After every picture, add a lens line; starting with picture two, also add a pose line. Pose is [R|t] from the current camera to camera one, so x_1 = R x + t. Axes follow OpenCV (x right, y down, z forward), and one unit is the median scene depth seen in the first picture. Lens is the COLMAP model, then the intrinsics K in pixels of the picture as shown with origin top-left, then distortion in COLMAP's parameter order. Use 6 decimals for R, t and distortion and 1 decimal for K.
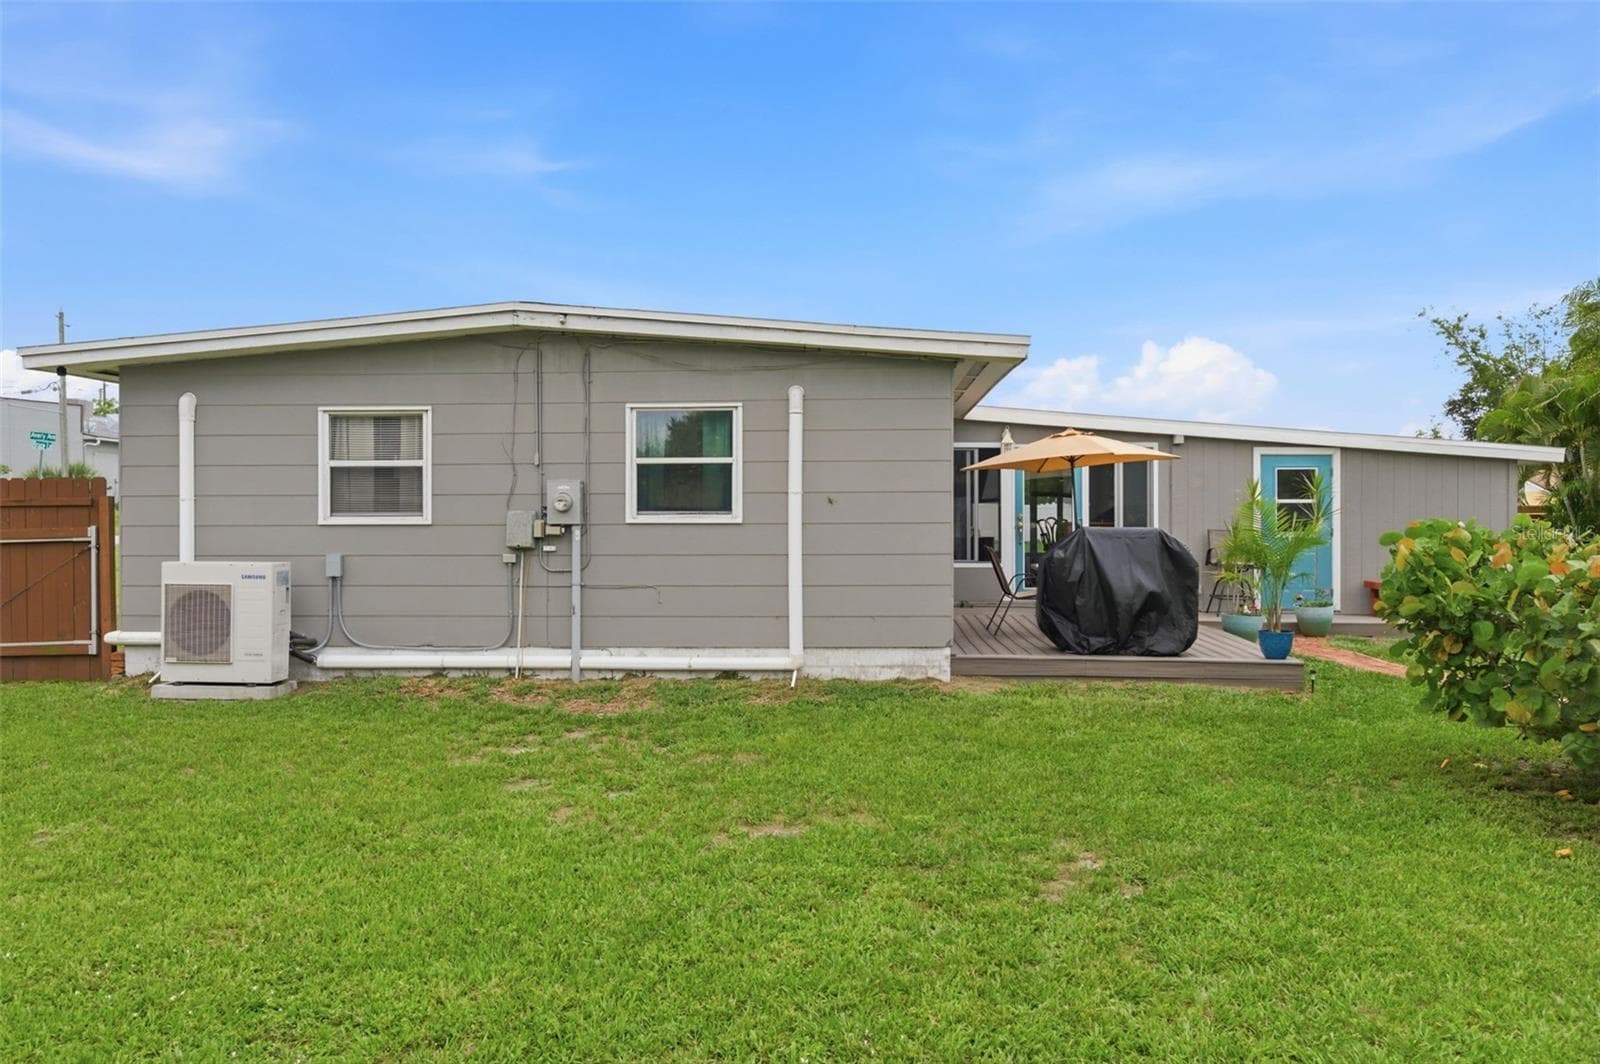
lens RADIAL K [[1168.7, 0, 826.9], [0, 1168.7, 525.9], [0, 0, 1]] dist [-0.006451, -0.000204]
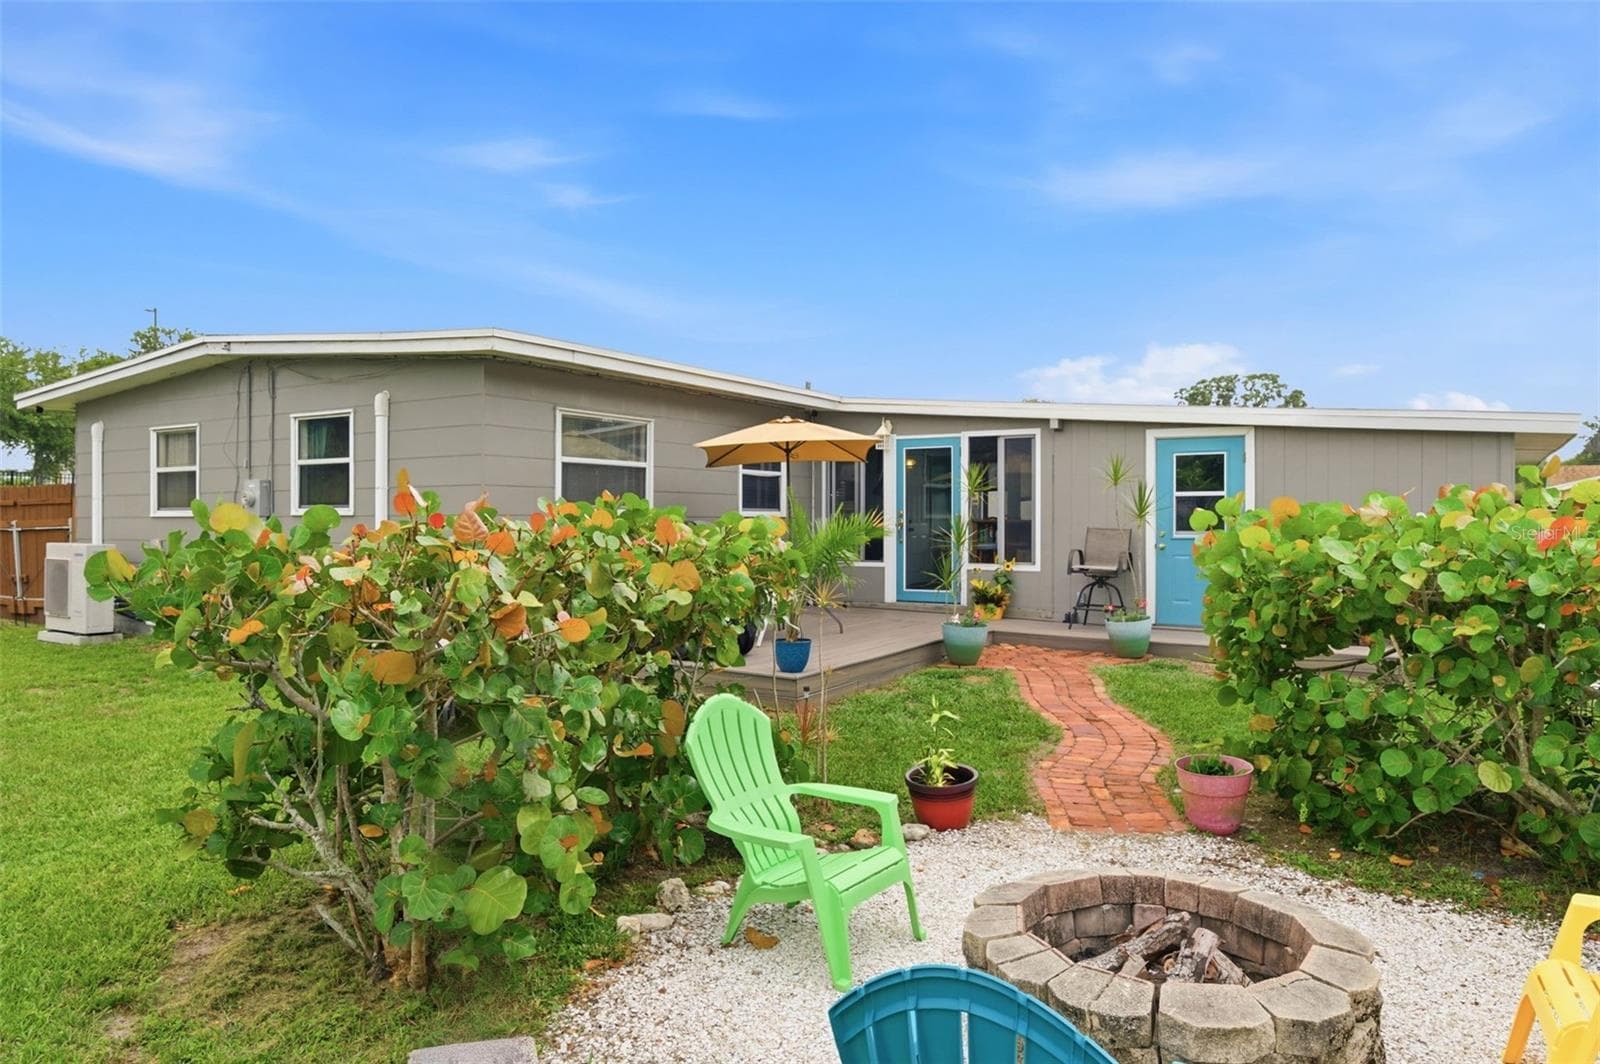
lens RADIAL K [[1073.5, 0, 795.8], [0, 1073.5, 552.3], [0, 0, 1]] dist [-0.009607, -0.001213]
pose [[0.872709, 0.017331, -0.487933, 0.793686], [-0.005446, 0.999653, 0.025765, 0.003590], [0.488210, -0.019828, 0.872501, 0.305490]]
